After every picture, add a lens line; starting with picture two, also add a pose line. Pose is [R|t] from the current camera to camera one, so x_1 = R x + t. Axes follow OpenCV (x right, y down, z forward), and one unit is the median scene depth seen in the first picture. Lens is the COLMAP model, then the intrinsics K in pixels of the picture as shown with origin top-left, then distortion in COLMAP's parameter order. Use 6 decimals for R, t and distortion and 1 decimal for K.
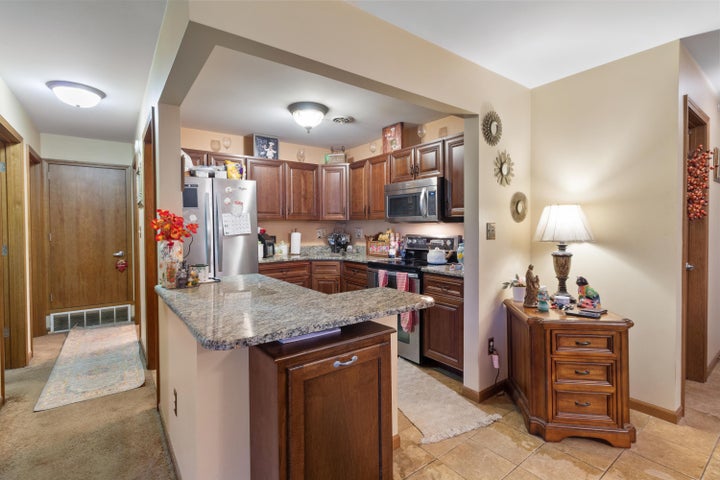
lens RADIAL K [[334.8, 0, 361.5], [0, 334.8, 232.0], [0, 0, 1]] dist [0.000140, -0.000001]
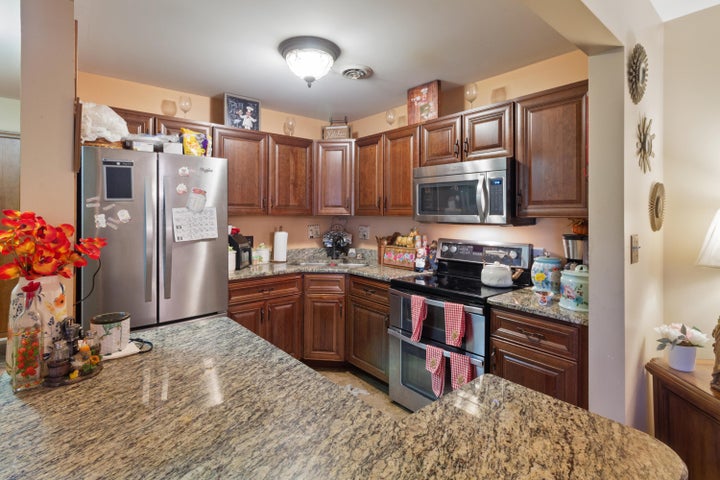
lens RADIAL K [[350.1, 0, 355.2], [0, 350.1, 211.9], [0, 0, 1]] dist [-0.000139, -0.000388]
pose [[0.998764, 0.011967, 0.048240, -0.084940], [-0.010940, 0.999709, -0.021507, -0.032019], [-0.048484, 0.020953, 0.998604, 0.270140]]
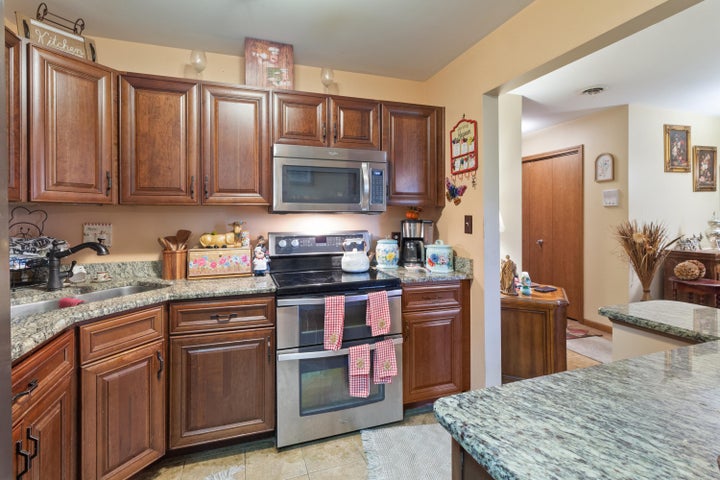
lens RADIAL K [[339.4, 0, 357.7], [0, 339.4, 216.9], [0, 0, 1]] dist [0.001243, -0.000002]
pose [[0.312876, 0.003224, 0.949788, -0.410857], [0.016800, 0.999819, -0.008929, -0.013164], [-0.949645, 0.018750, 0.312765, 0.682163]]
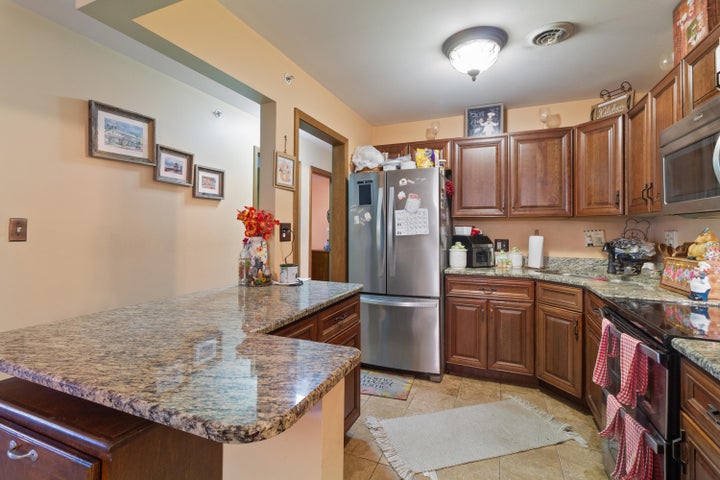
lens RADIAL K [[340.5, 0, 358.5], [0, 340.5, 226.9], [0, 0, 1]] dist [0.001890, 0.000104]
pose [[0.499117, 0.001329, -0.866534, 0.259104], [-0.023749, 0.999644, -0.012147, 0.000408], [0.866209, 0.026642, 0.498971, 0.415884]]
